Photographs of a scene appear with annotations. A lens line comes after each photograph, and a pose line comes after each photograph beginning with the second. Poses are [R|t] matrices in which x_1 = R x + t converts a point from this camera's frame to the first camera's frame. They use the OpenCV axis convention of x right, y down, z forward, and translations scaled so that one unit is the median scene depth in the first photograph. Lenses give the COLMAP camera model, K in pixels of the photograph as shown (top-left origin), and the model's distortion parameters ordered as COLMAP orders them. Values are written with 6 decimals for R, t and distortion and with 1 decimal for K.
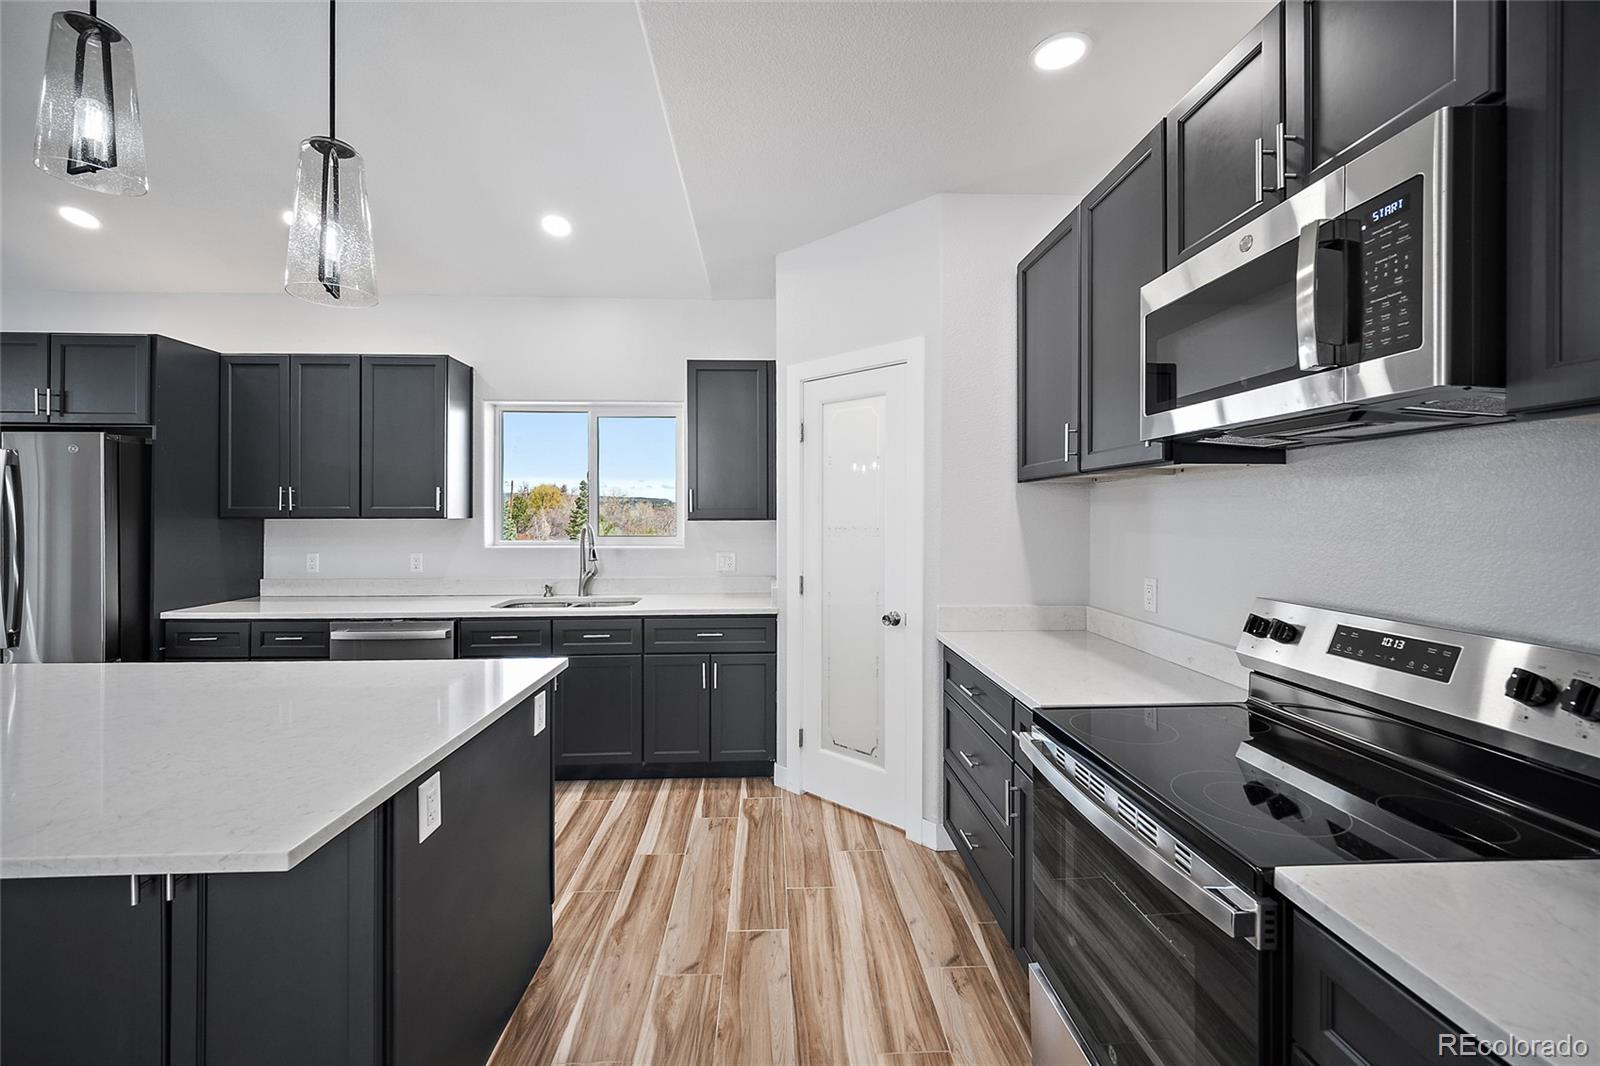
lens RADIAL K [[636.3, 0, 797.4], [0, 636.3, 521.8], [0, 0, 1]] dist [-0.012164, 0.000772]
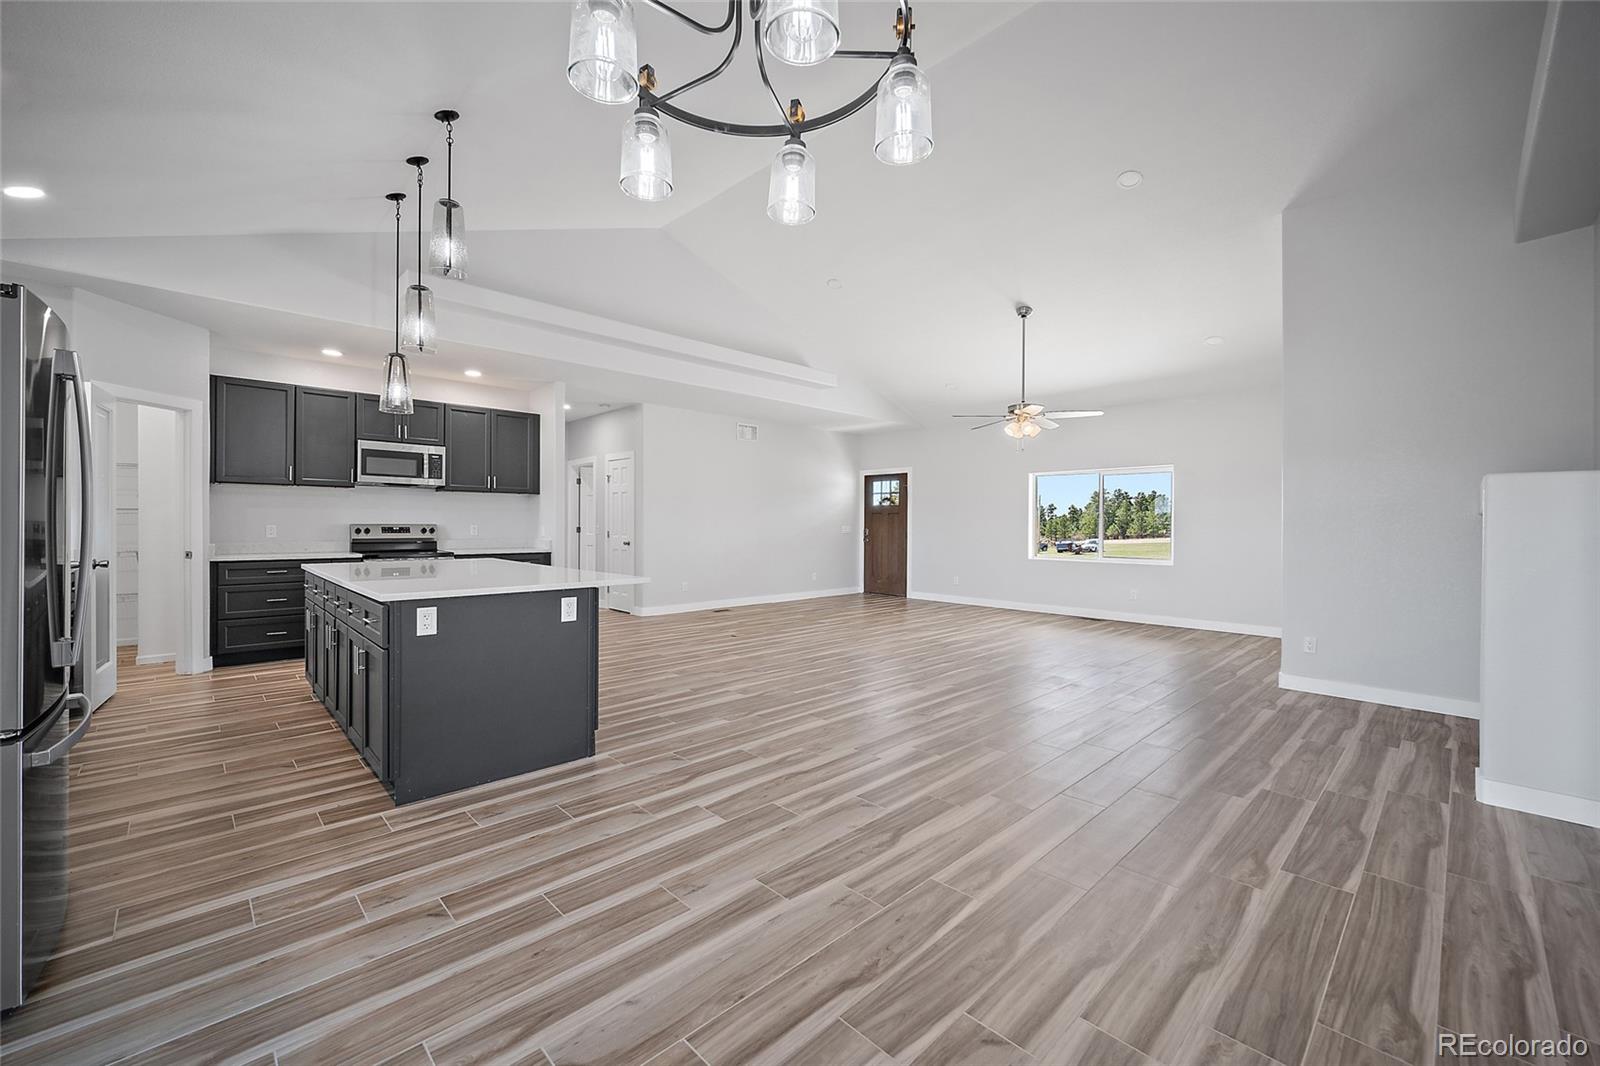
lens RADIAL K [[640.4, 0, 799.7], [0, 640.4, 530.3], [0, 0, 1]] dist [-0.006668, 0.001829]
pose [[-0.658661, -0.011595, 0.752350, -1.945161], [0.004936, 0.999793, 0.019730, 0.047139], [-0.752424, 0.016709, -0.658468, 0.745761]]
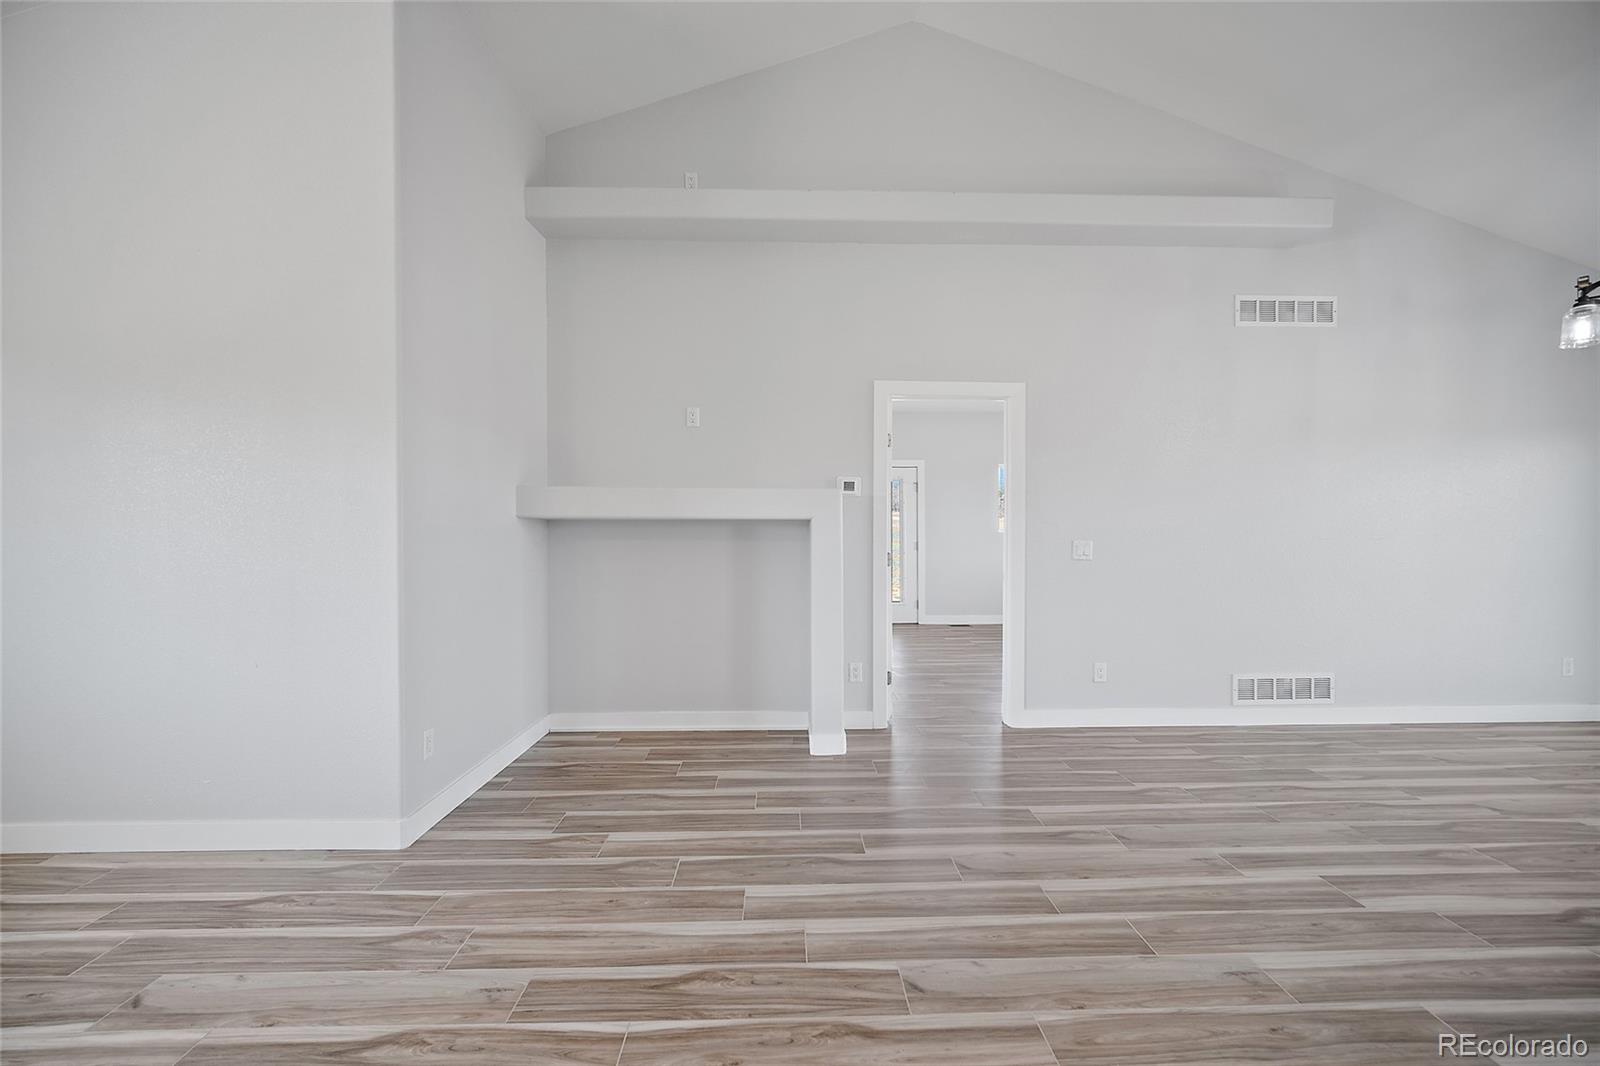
lens RADIAL K [[640.4, 0, 802.9], [0, 640.4, 530.6], [0, 0, 1]] dist [-0.006668, 0.001829]
pose [[-0.019963, -0.003324, -0.999795, -0.841779], [-0.012105, 0.999922, -0.003083, 0.063916], [0.999727, 0.012041, -0.020001, -0.546645]]
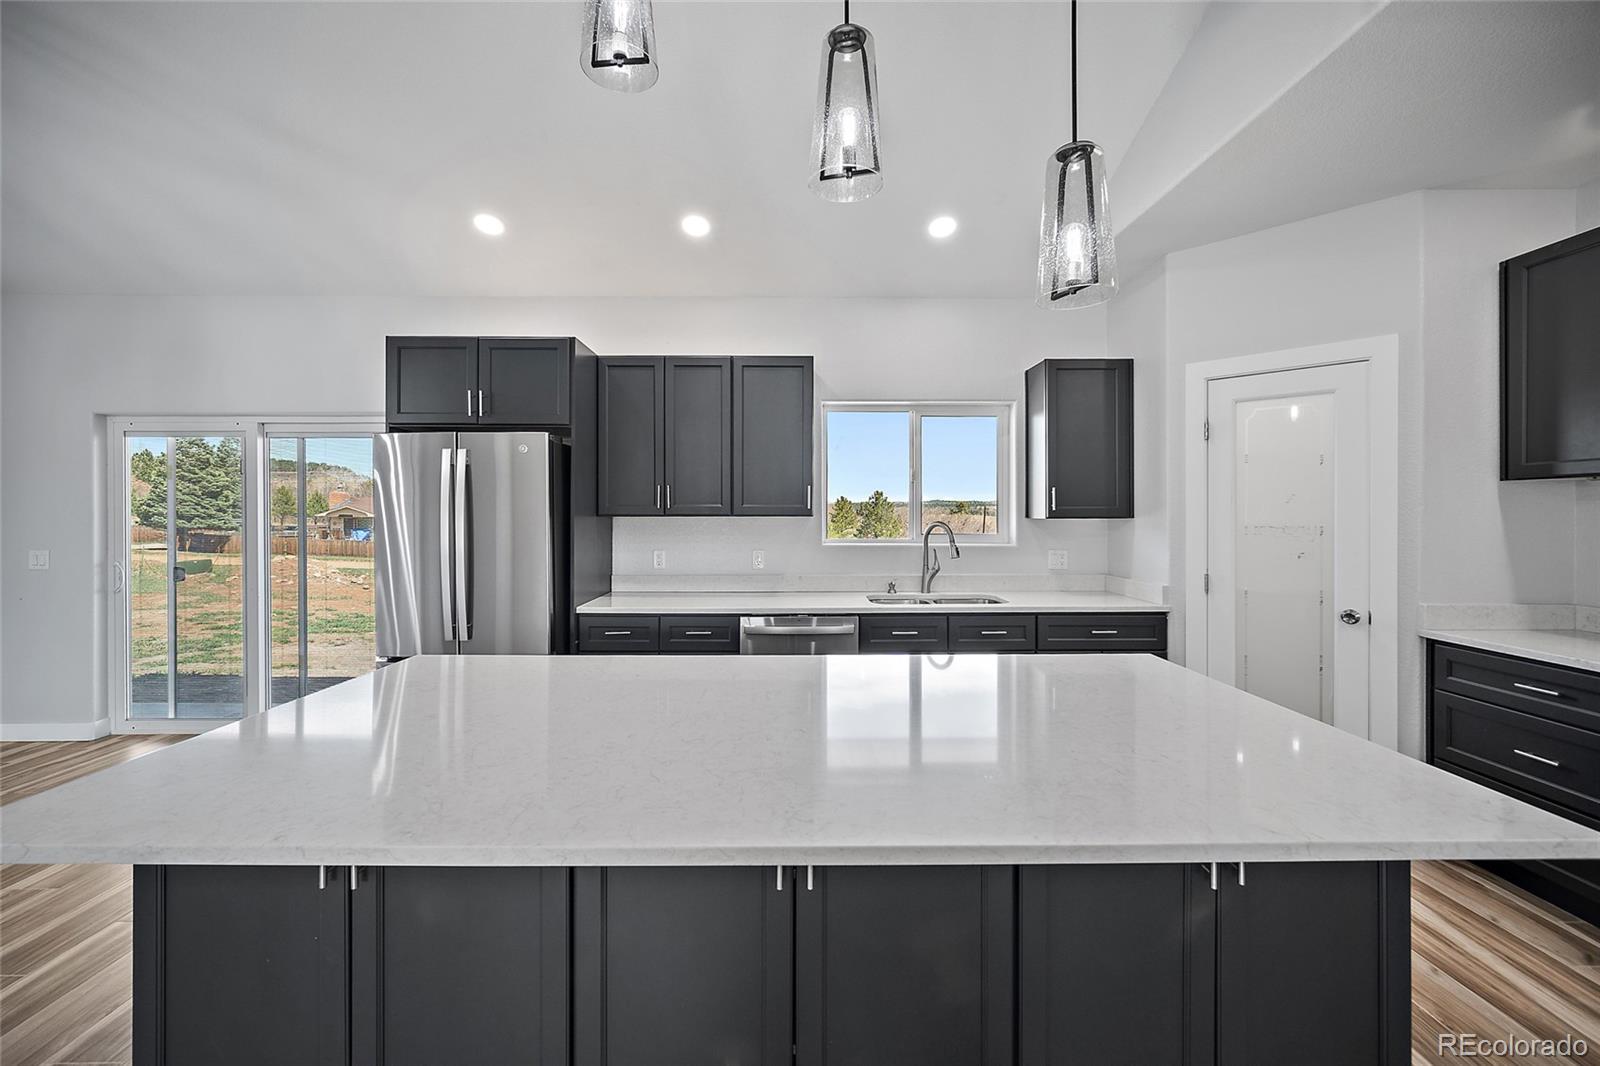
lens RADIAL K [[640.4, 0, 797.6], [0, 640.4, 518.3], [0, 0, 1]] dist [-0.006668, 0.001829]
pose [[0.999332, 0.000272, -0.036545, -0.580268], [-0.000404, 0.999993, -0.003615, 0.001765], [0.036543, 0.003628, 0.999325, -0.031025]]
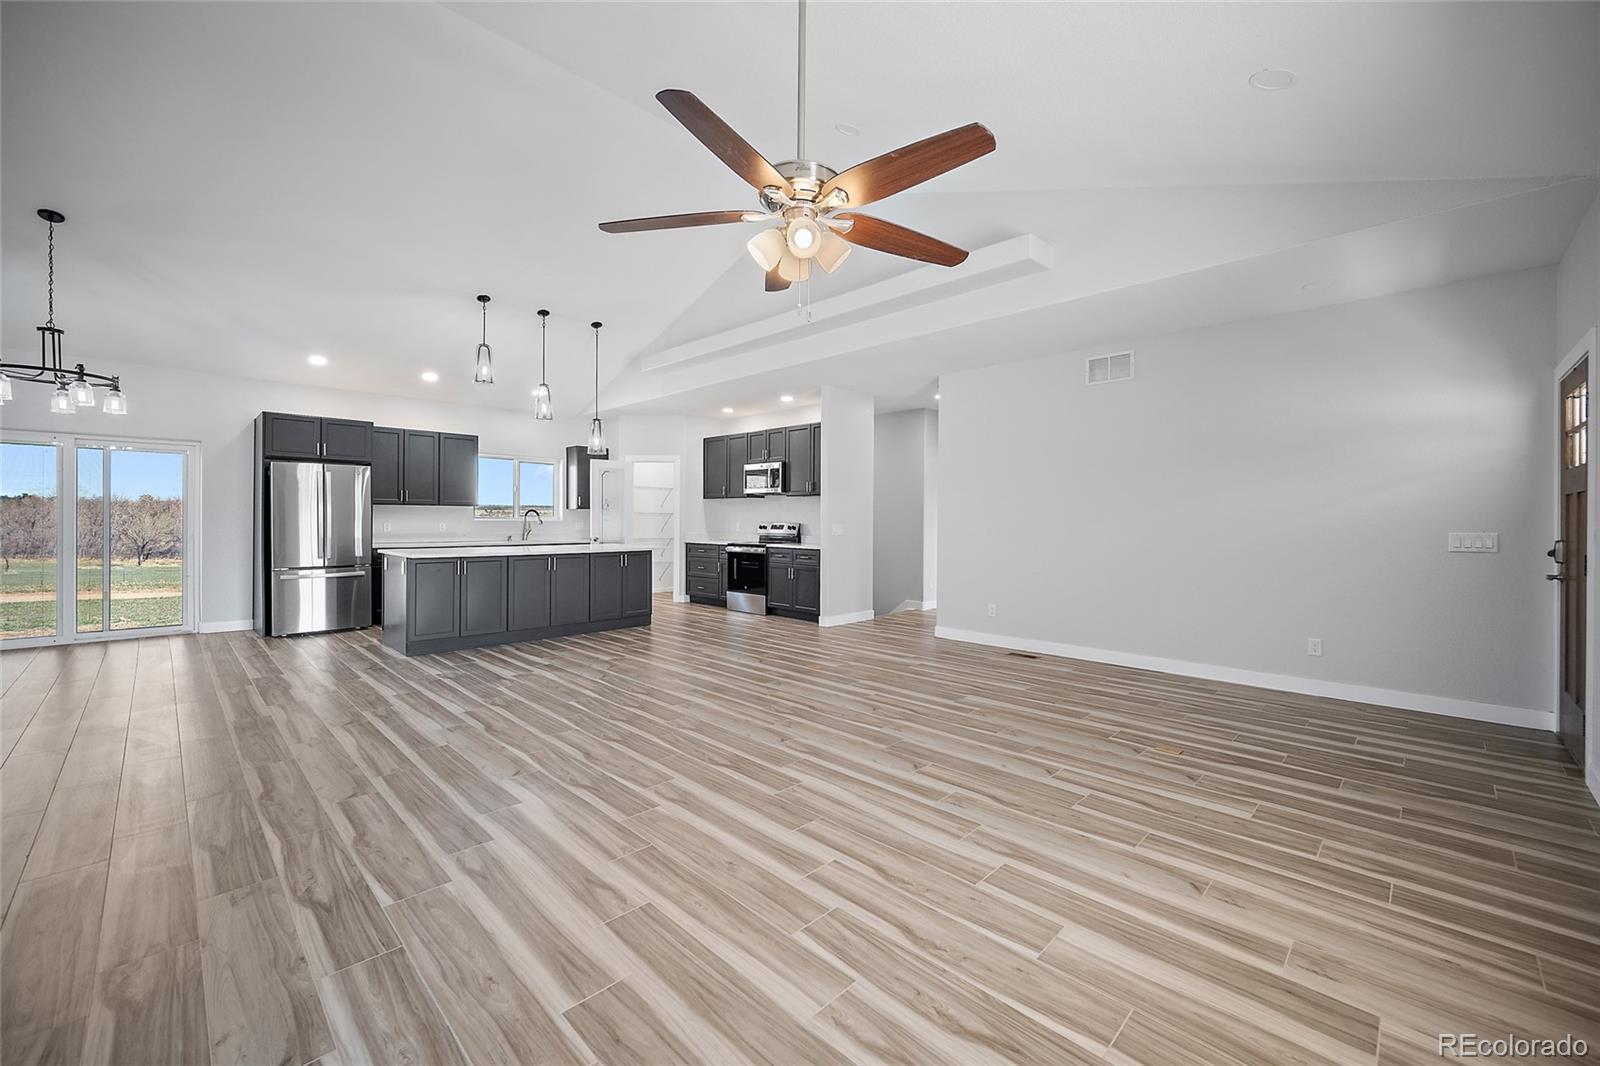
lens RADIAL K [[640.4, 0, 802.0], [0, 640.4, 524.6], [0, 0, 1]] dist [-0.006668, 0.001829]
pose [[0.735441, -0.001065, 0.677587, -1.357212], [0.002642, 0.999996, -0.001296, 0.071547], [-0.677583, 0.002744, 0.735441, -1.624399]]
